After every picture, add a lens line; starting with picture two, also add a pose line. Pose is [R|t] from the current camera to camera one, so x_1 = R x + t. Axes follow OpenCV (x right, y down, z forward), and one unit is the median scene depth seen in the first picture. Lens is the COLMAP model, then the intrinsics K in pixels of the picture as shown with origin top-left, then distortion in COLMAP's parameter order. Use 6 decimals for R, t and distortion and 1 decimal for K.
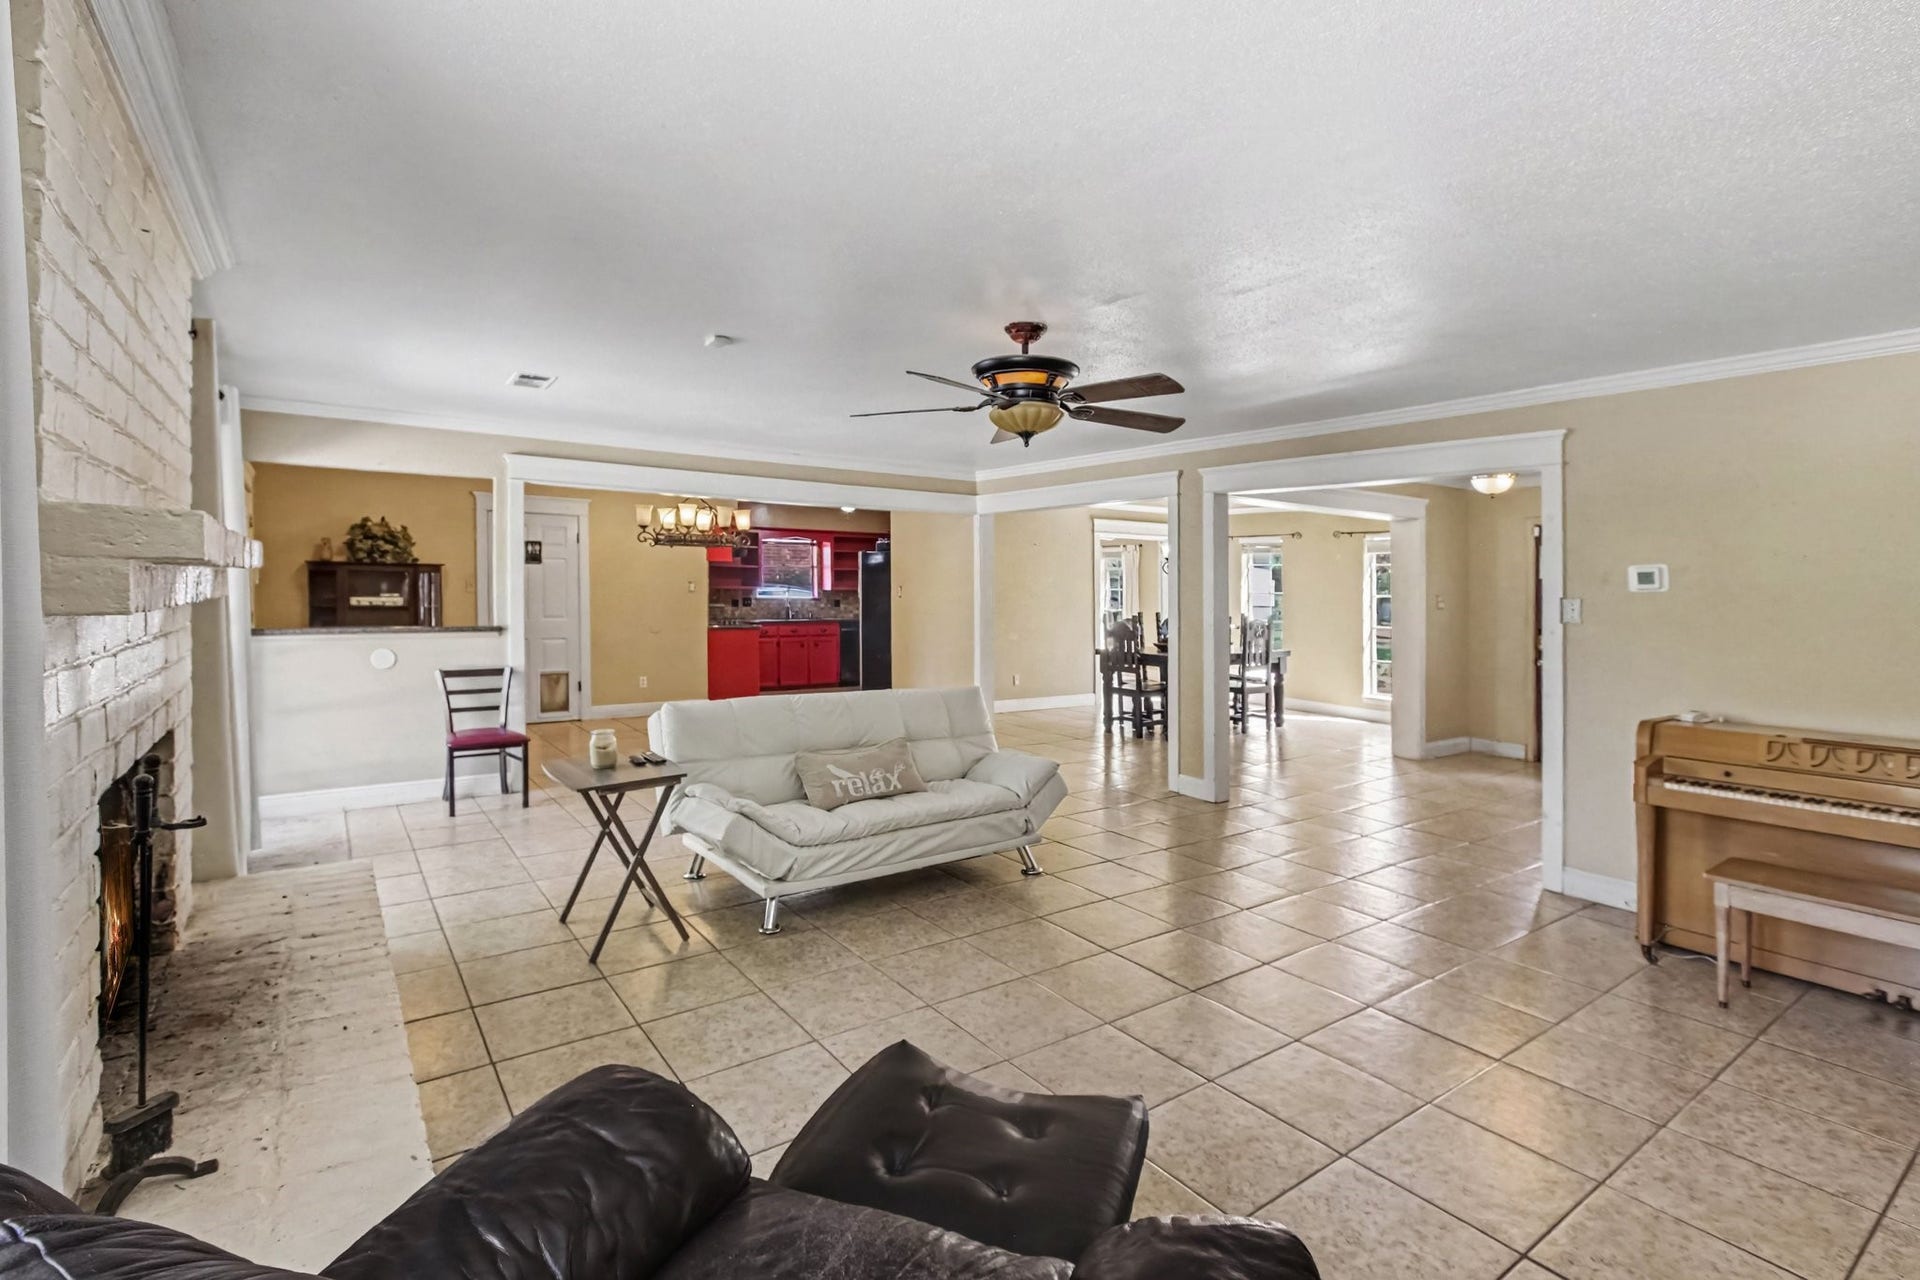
lens RADIAL K [[907.1, 0, 988.4], [0, 907.1, 587.2], [0, 0, 1]] dist [-0.011867, 0.000197]
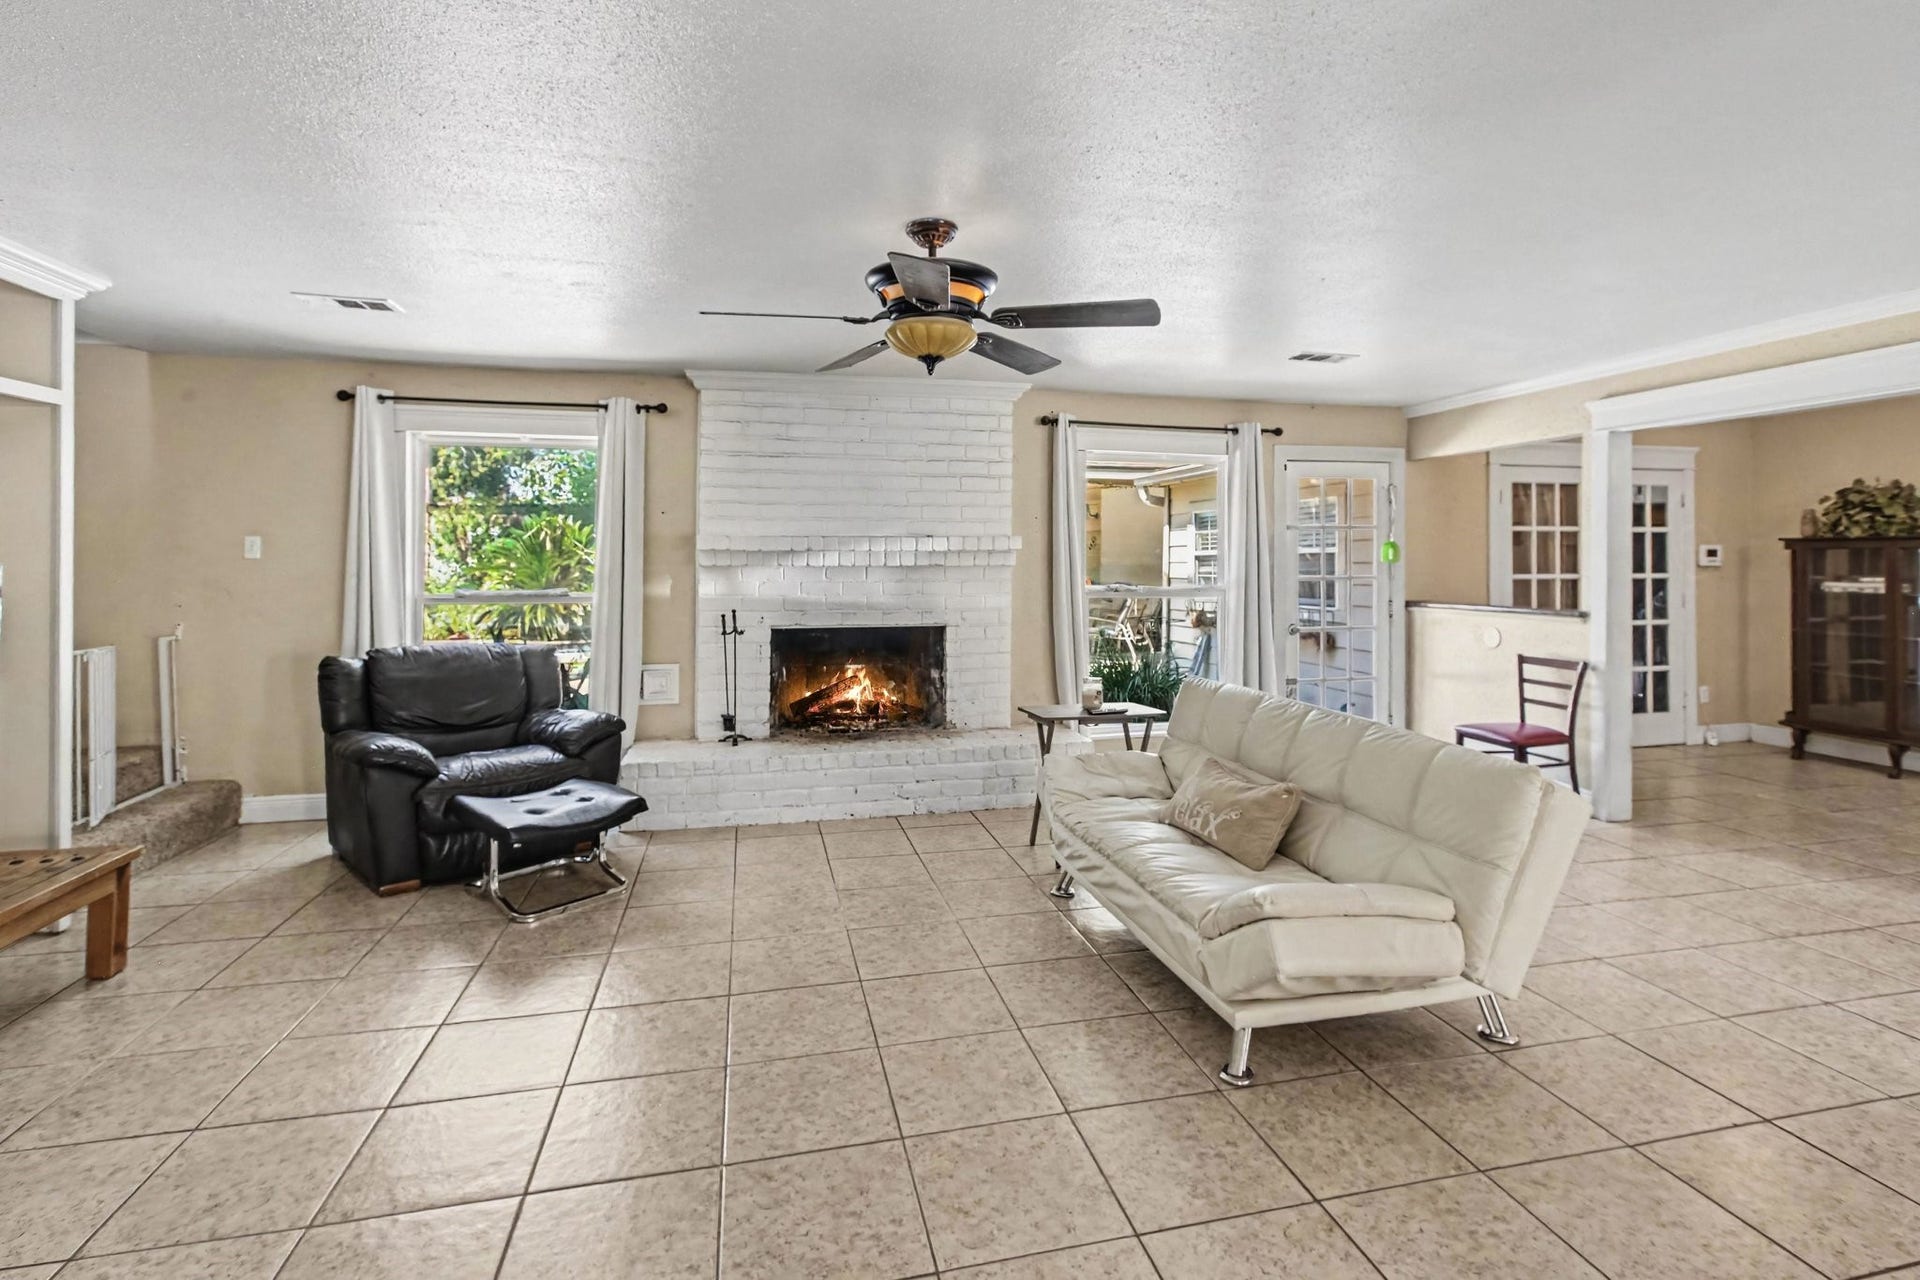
lens RADIAL K [[907.1, 0, 923.0], [0, 907.1, 576.0], [0, 0, 1]] dist [-0.011867, 0.000197]
pose [[-0.421424, 0.000202, -0.906864, 0.463502], [-0.009596, 0.999943, 0.004682, 0.012943], [0.906813, 0.010675, -0.421398, 0.799683]]
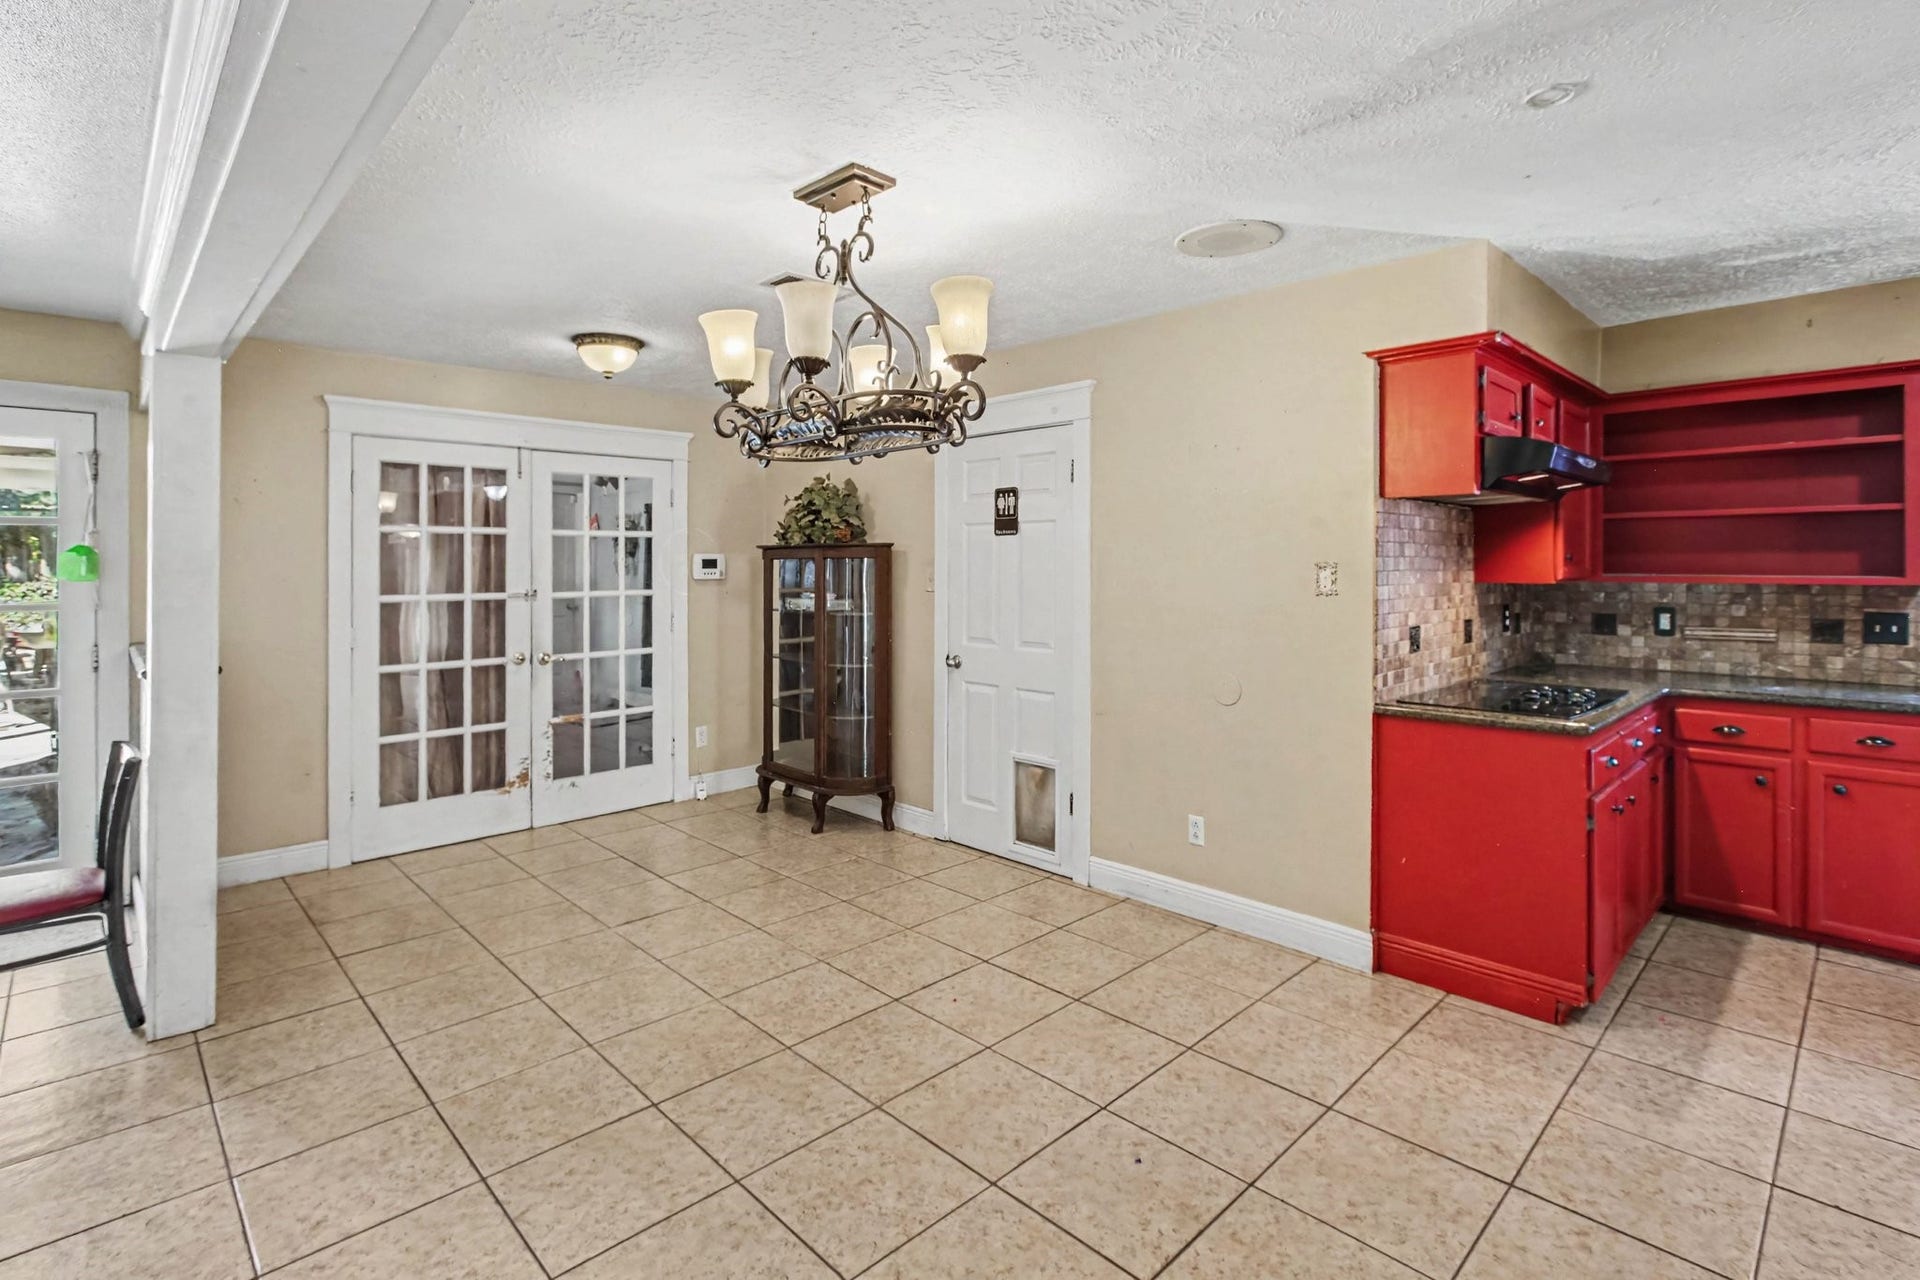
lens RADIAL K [[907.1, 0, 981.6], [0, 907.1, 568.0], [0, 0, 1]] dist [-0.011867, 0.000197]
pose [[0.149971, -0.018064, -0.988525, -0.024986], [0.004246, 0.999836, -0.017626, 0.001601], [0.988681, -0.001553, 0.150023, 1.378950]]
